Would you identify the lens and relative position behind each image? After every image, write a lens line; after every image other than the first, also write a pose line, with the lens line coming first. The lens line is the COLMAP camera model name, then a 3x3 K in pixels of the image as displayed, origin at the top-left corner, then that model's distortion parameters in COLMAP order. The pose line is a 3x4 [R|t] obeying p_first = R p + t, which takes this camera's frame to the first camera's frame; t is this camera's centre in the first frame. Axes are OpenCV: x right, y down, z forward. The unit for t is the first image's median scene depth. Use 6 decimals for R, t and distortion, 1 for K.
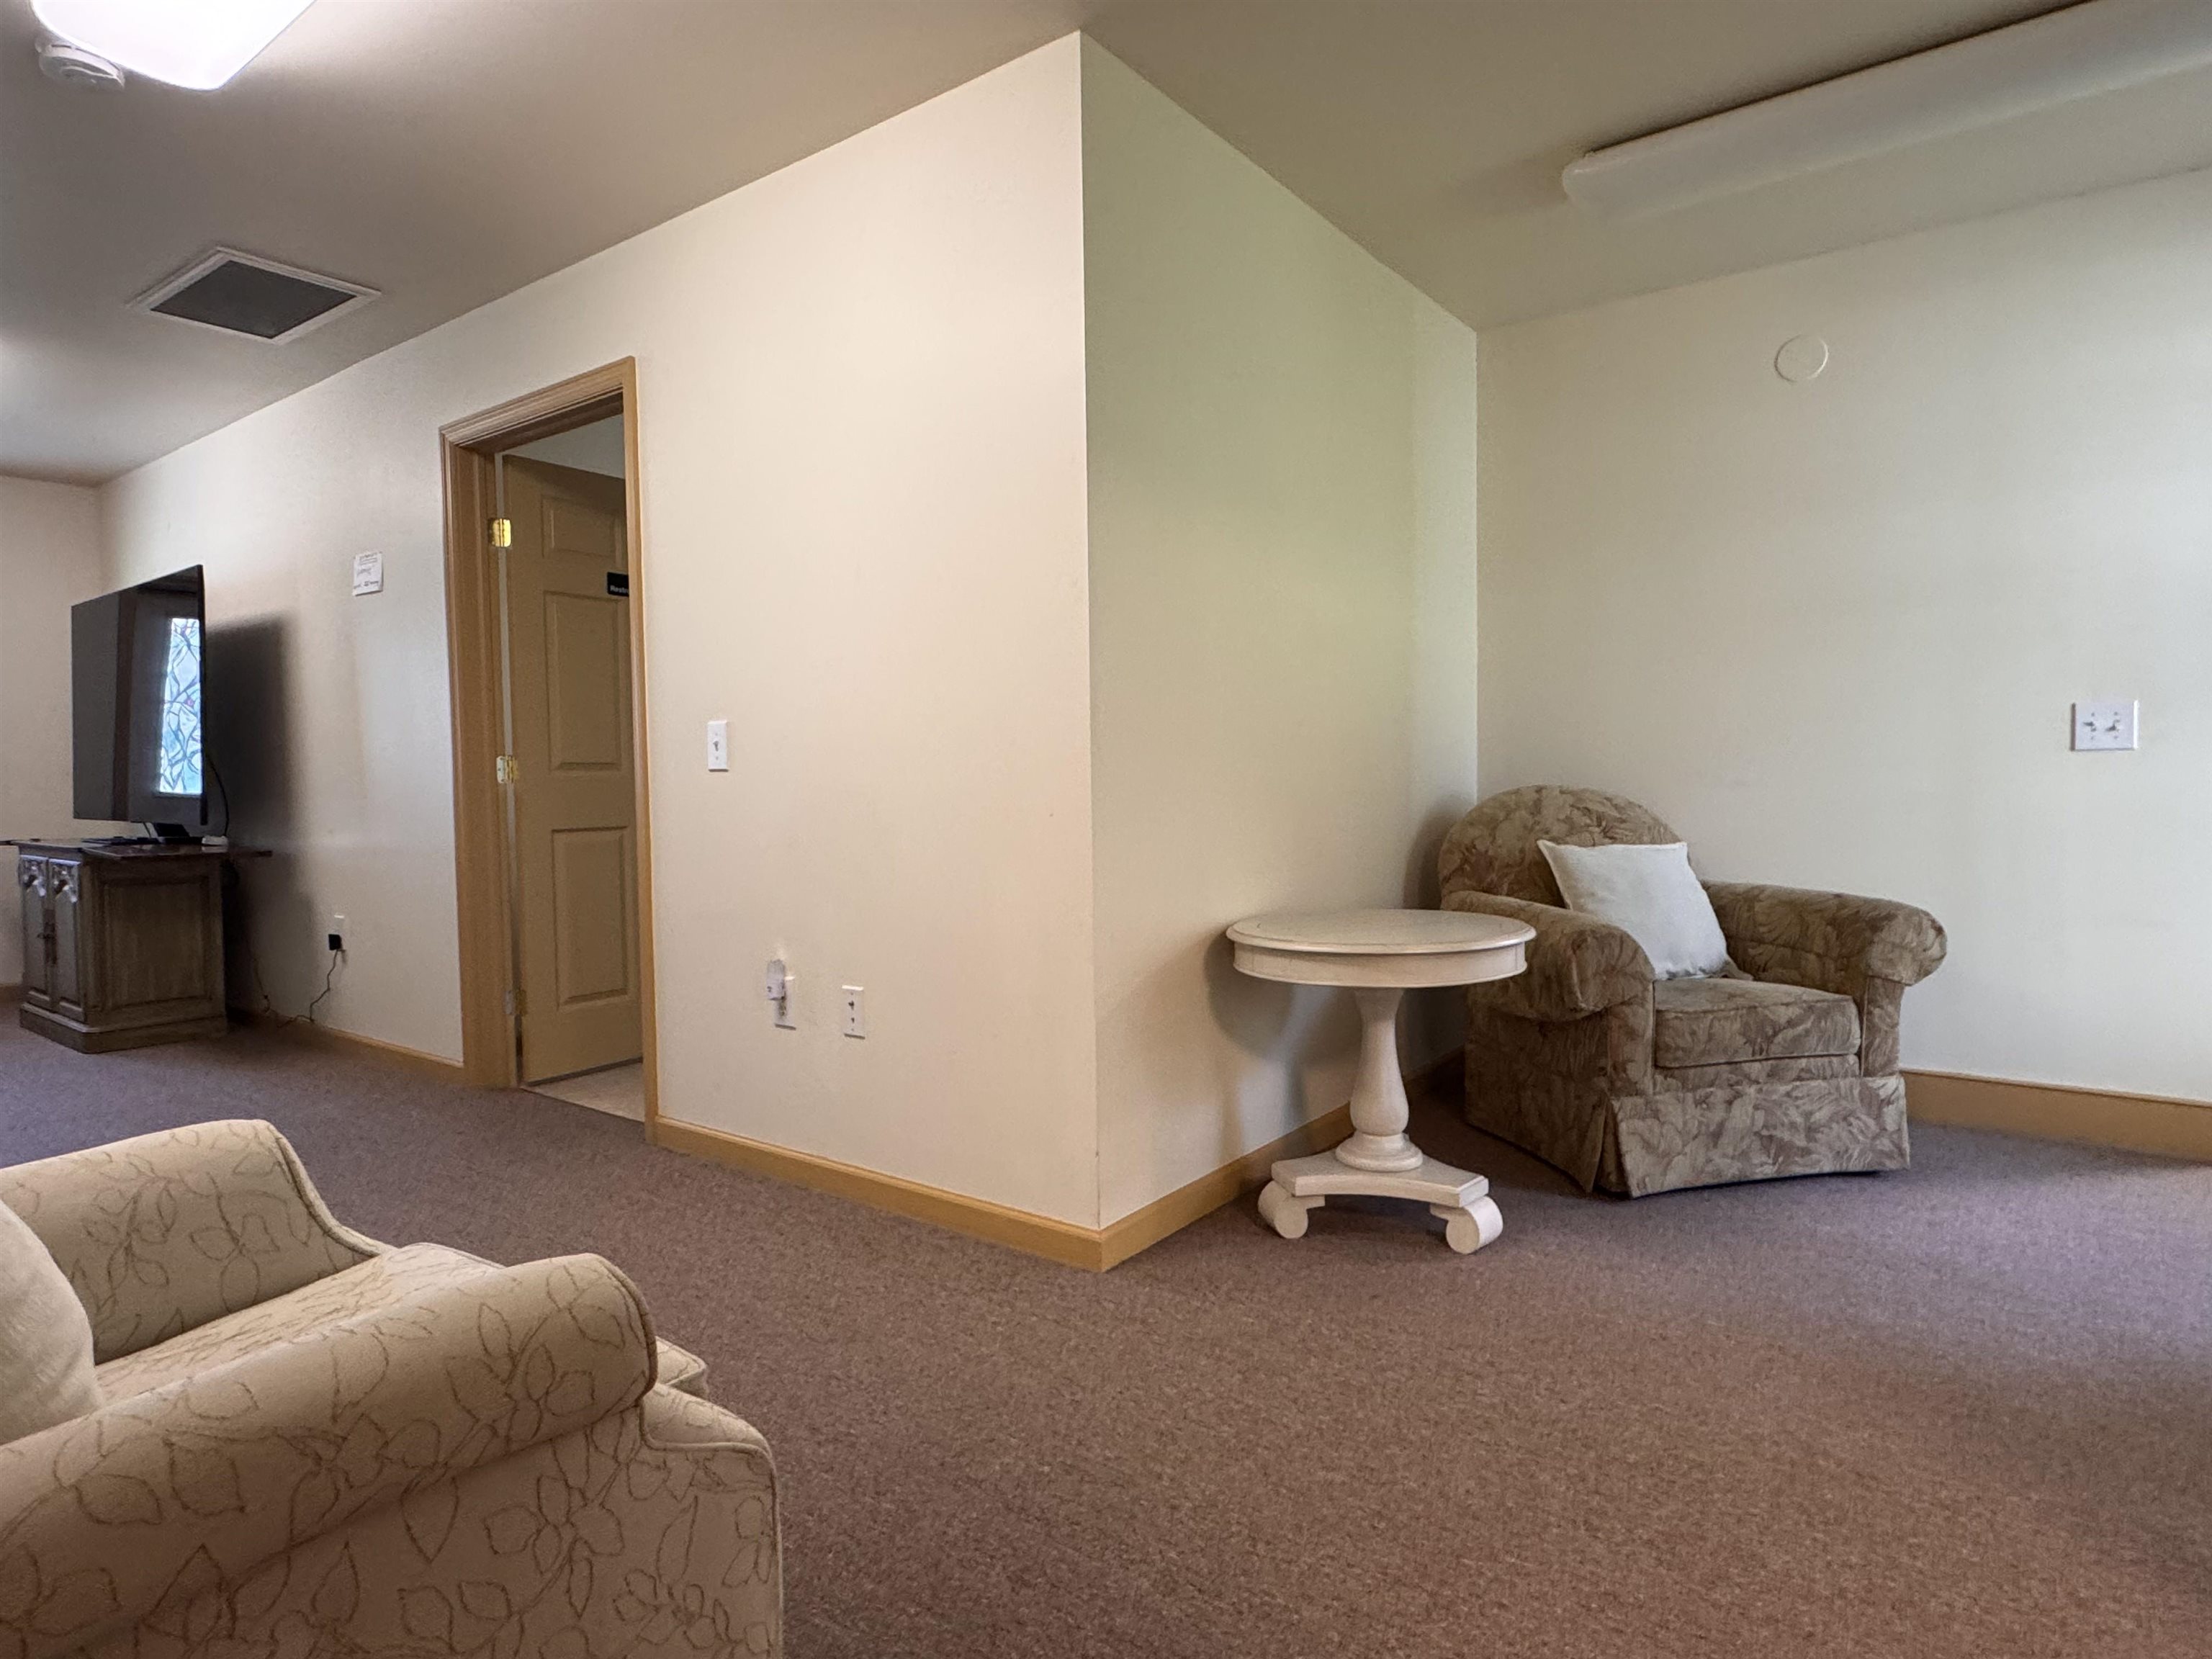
lens RADIAL K [[1240.6, 0, 1103.4], [0, 1240.6, 824.3], [0, 0, 1]] dist [-0.000864, 0.000265]
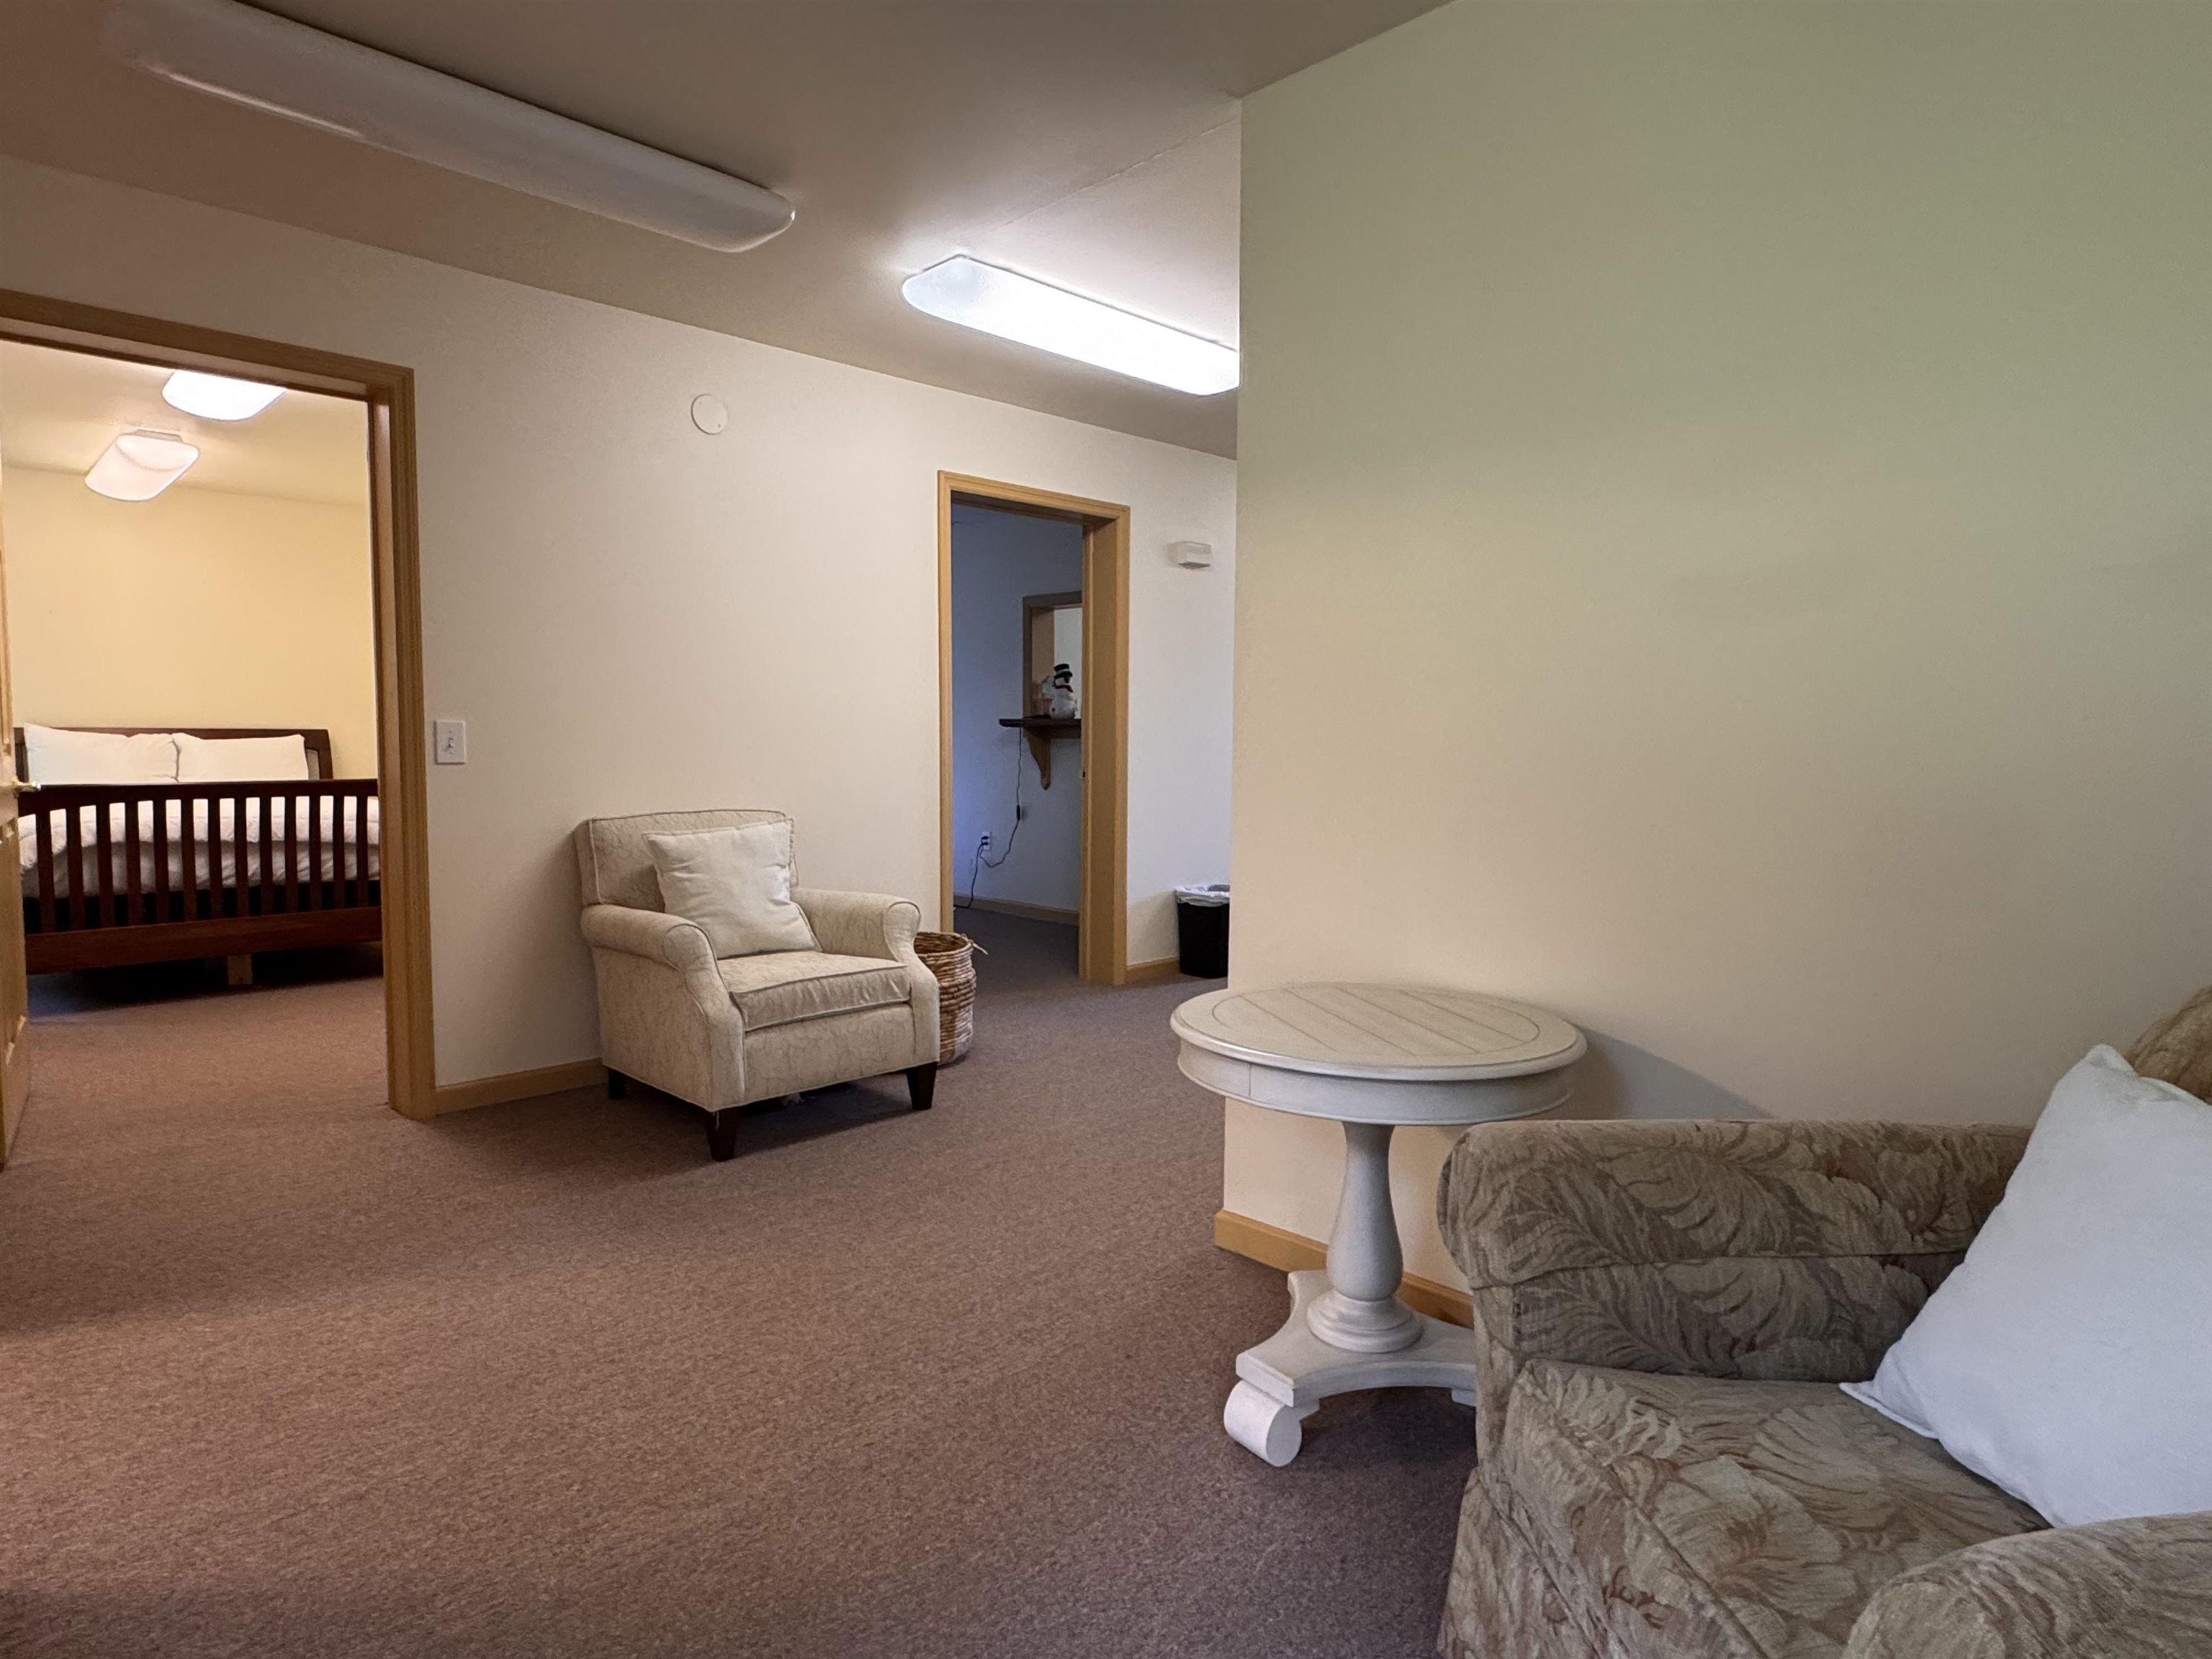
lens RADIAL K [[1240.6, 0, 1100.3], [0, 1240.6, 824.9], [0, 0, 1]] dist [-0.000864, 0.000265]
pose [[-0.149225, 0.081332, -0.985453, 1.681829], [-0.048773, 0.994793, 0.089488, -0.165832], [0.987600, 0.061418, -0.144482, 1.623767]]
